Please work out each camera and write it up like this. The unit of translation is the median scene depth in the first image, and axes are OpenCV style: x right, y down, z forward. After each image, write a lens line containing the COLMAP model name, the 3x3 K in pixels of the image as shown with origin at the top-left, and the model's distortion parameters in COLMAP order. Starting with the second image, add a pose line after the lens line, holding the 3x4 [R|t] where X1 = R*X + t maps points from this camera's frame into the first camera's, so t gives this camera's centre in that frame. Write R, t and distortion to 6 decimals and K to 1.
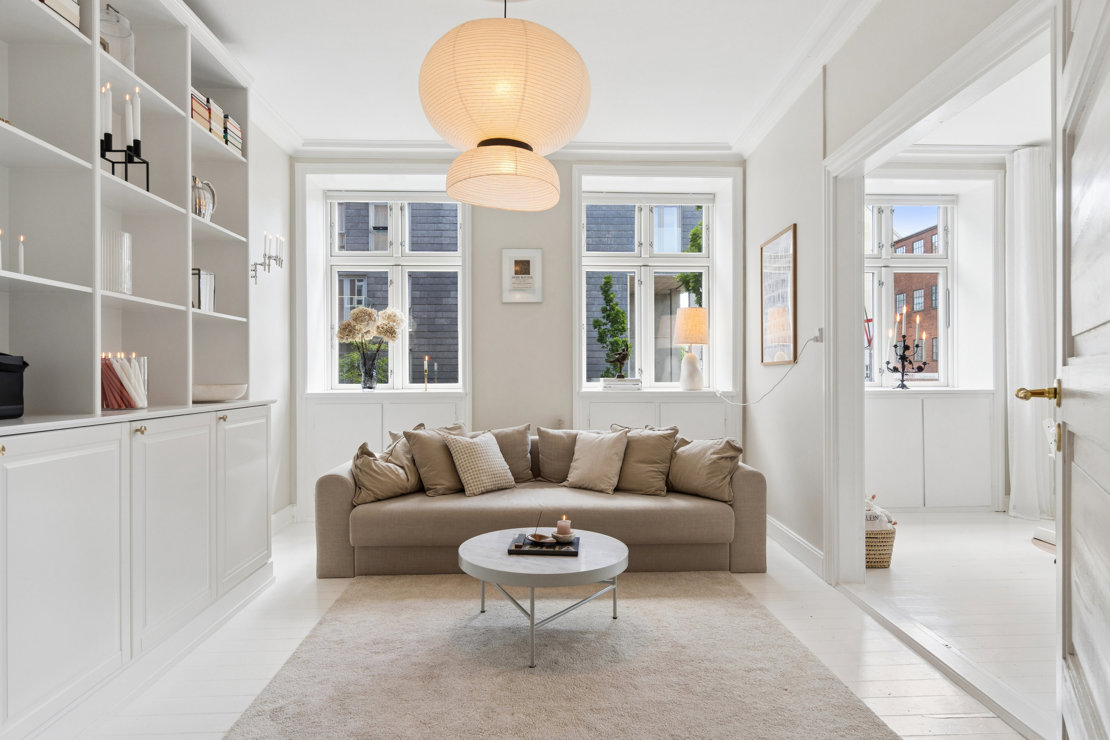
lens RADIAL K [[643.7, 0, 553.6], [0, 643.7, 373.8], [0, 0, 1]] dist [0.000518, 0.000569]
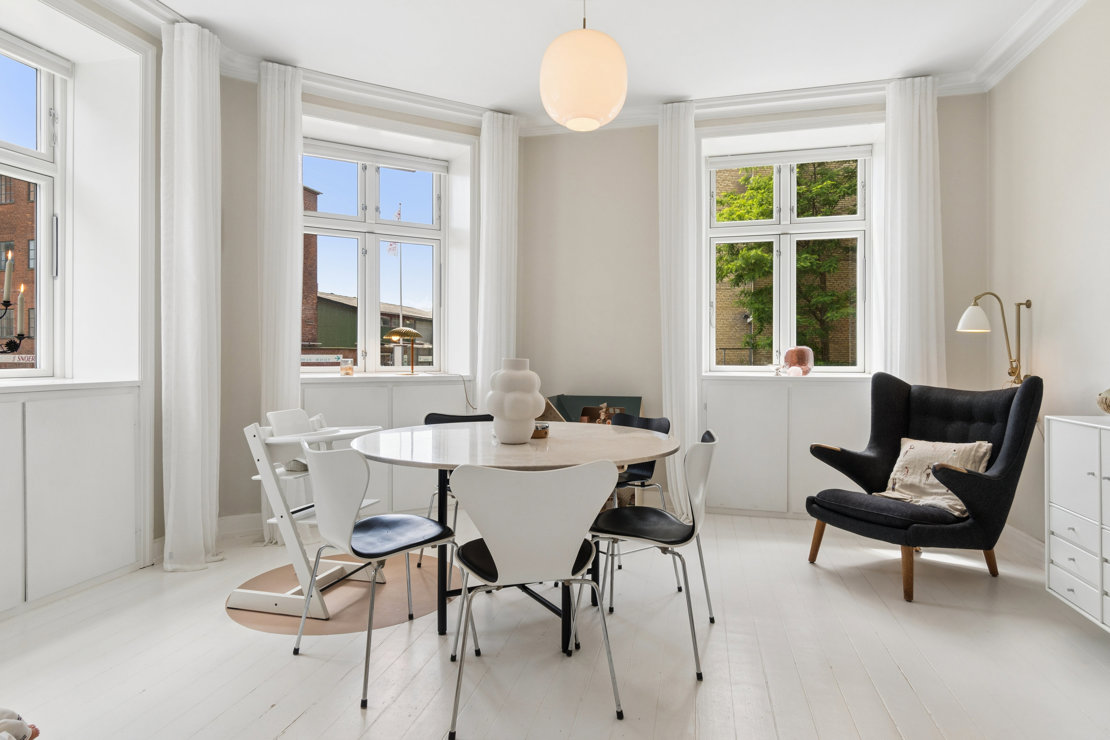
lens RADIAL K [[627.8, 0, 553.8], [0, 627.8, 354.7], [0, 0, 1]] dist [0.000444, 0.001753]
pose [[0.254940, 0.004987, 0.966944, 0.228468], [-0.004193, 0.999983, -0.004052, -0.000525], [-0.966948, -0.003022, 0.254957, 0.554299]]
